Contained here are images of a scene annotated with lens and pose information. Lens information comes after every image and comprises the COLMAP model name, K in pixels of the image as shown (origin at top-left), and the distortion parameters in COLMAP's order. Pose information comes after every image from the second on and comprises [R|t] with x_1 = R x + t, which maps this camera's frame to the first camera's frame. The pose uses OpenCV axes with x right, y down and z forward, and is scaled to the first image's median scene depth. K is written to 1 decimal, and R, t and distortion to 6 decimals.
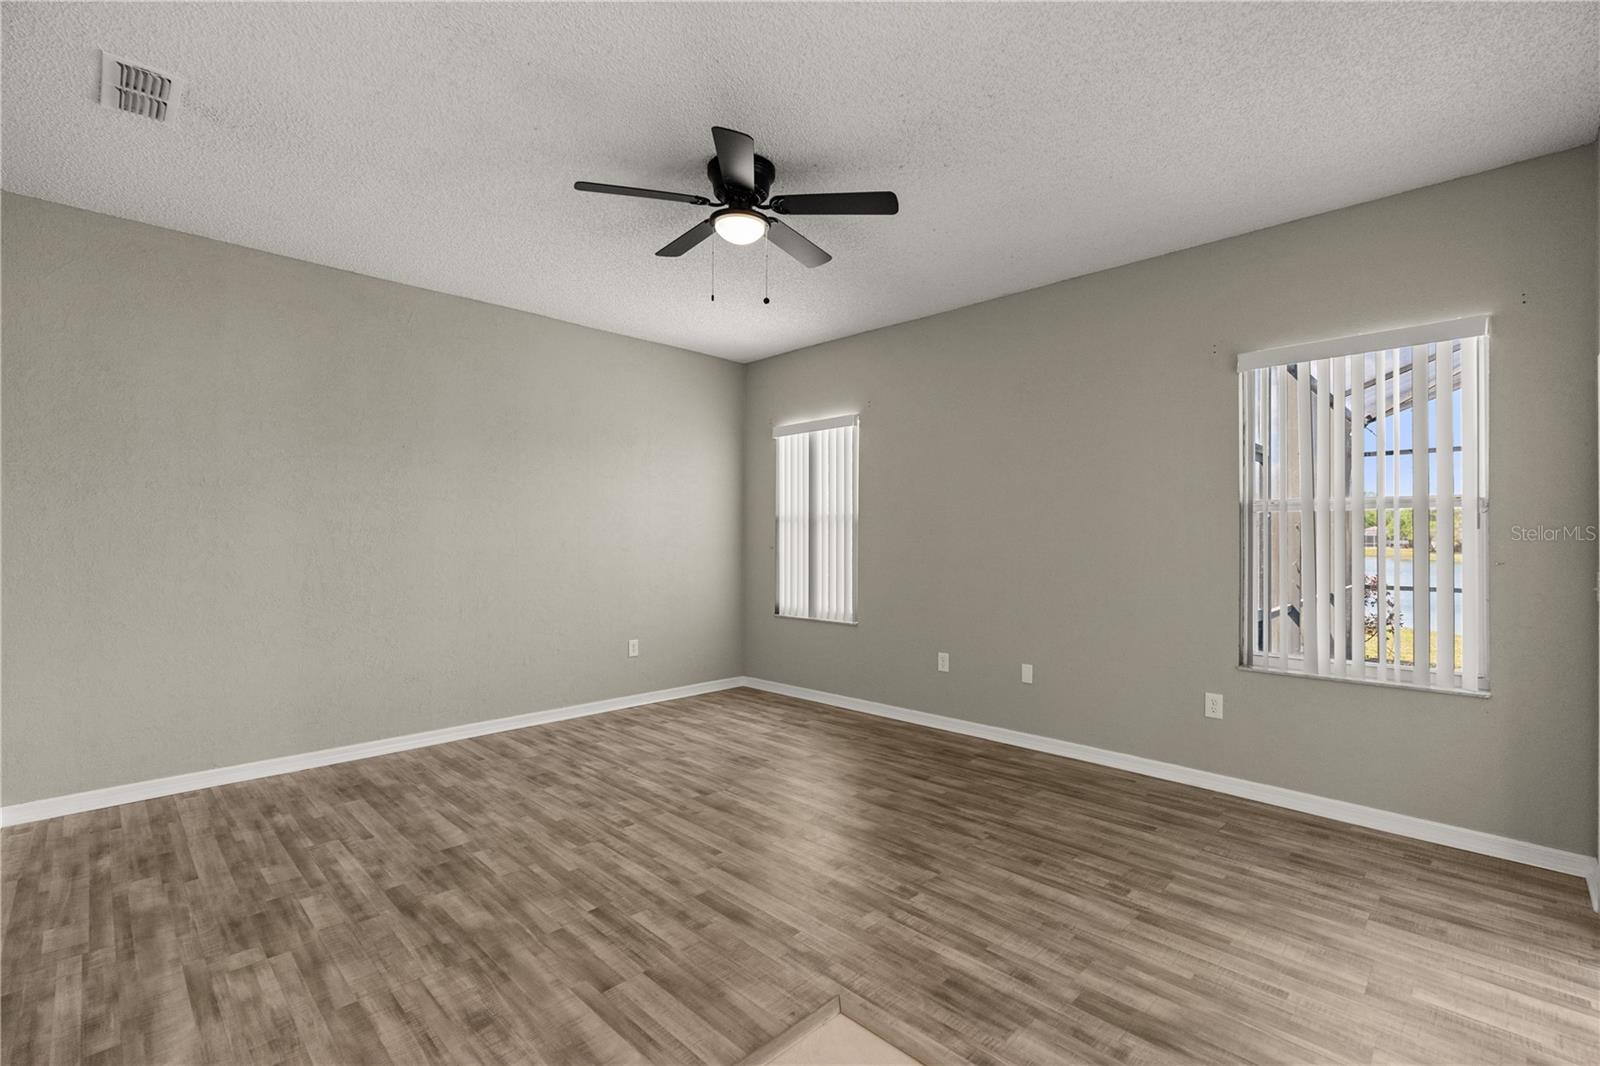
lens RADIAL K [[713.0, 0, 793.7], [0, 713.0, 537.8], [0, 0, 1]] dist [-0.004487, 0.000675]
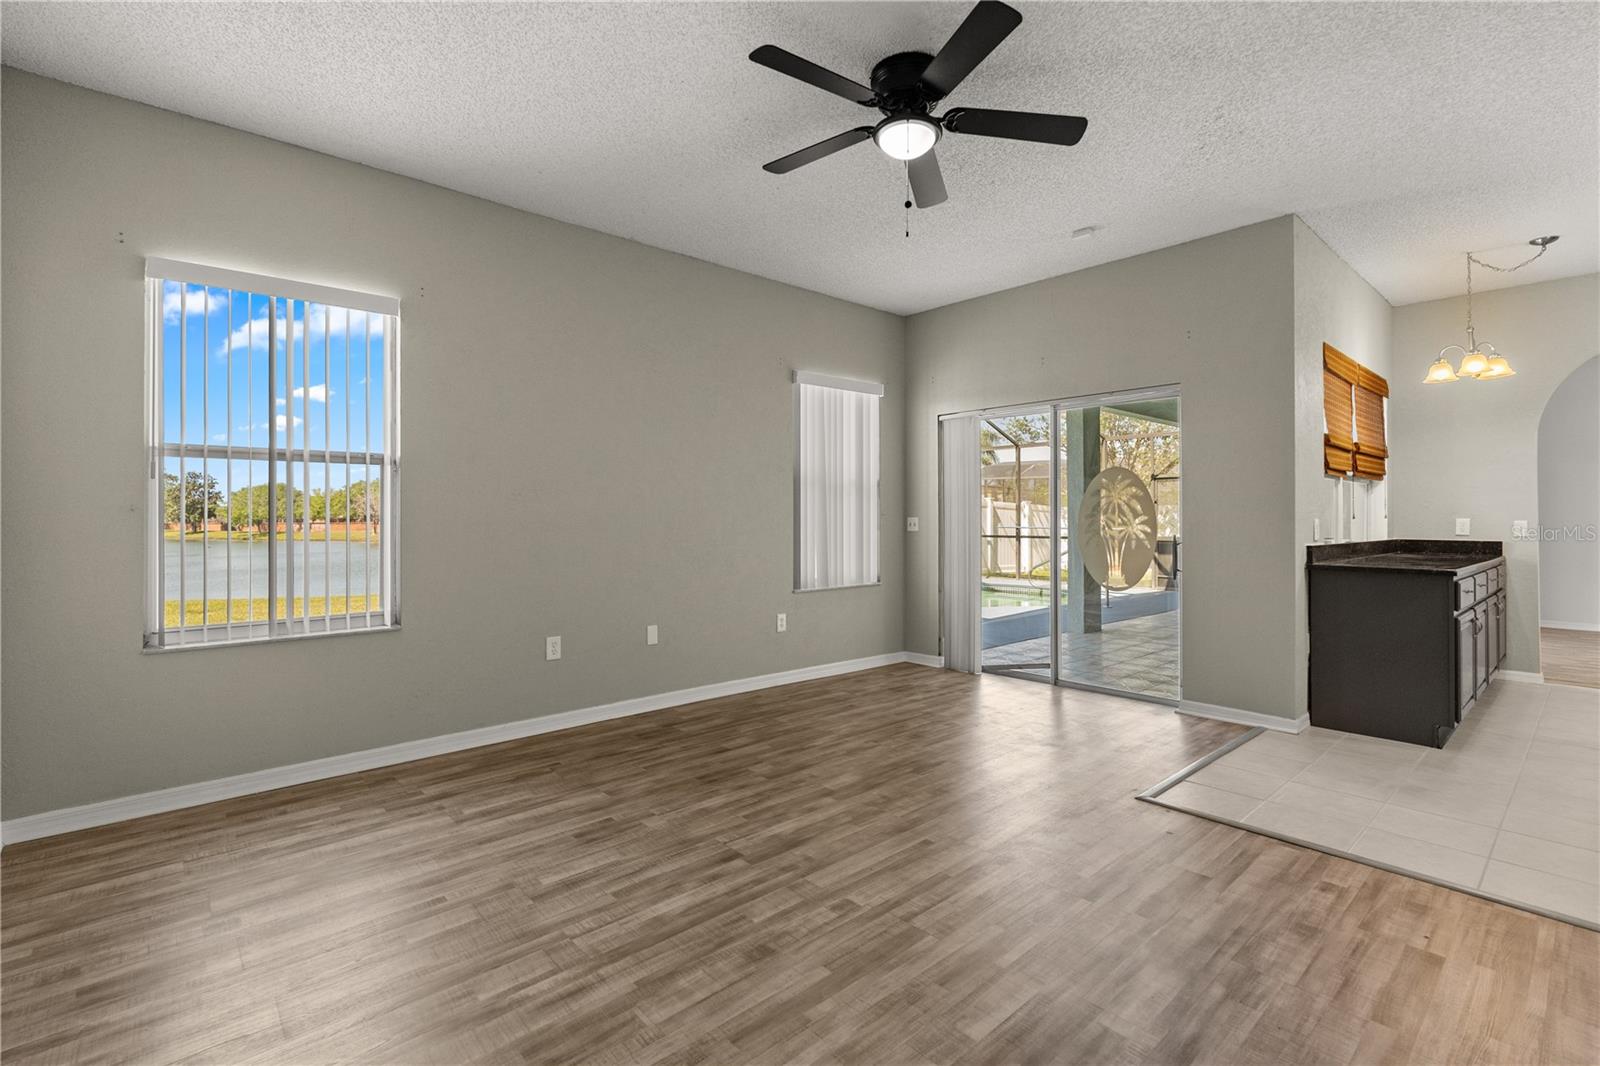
lens RADIAL K [[713.0, 0, 841.6], [0, 713.0, 518.1], [0, 0, 1]] dist [-0.004487, 0.000675]
pose [[0.040302, -0.007130, 0.999162, -0.860029], [-0.000047, 0.999975, 0.007138, 0.028507], [-0.999188, -0.000335, 0.040301, 0.927256]]
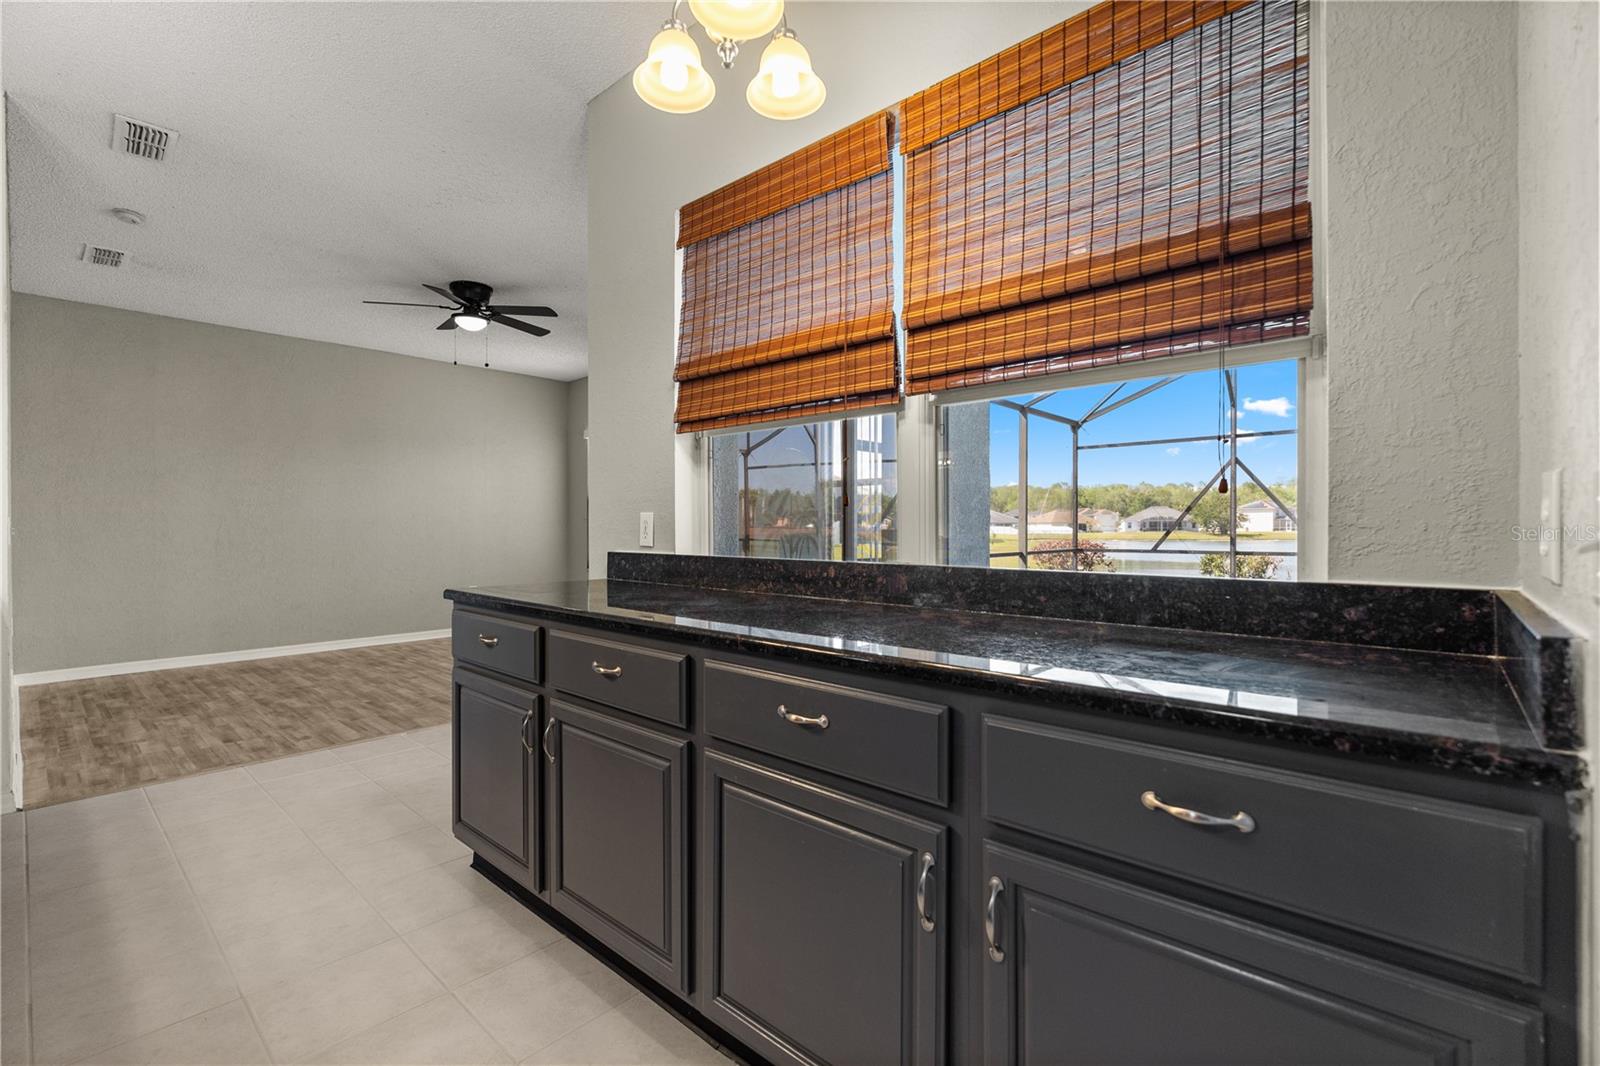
lens RADIAL K [[713.0, 0, 805.4], [0, 713.0, 533.1], [0, 0, 1]] dist [-0.004487, 0.000675]
pose [[0.998817, -0.007165, 0.048104, 0.326545], [0.006749, 0.999938, 0.008805, 0.030404], [-0.048164, -0.008470, 0.998804, -0.382167]]
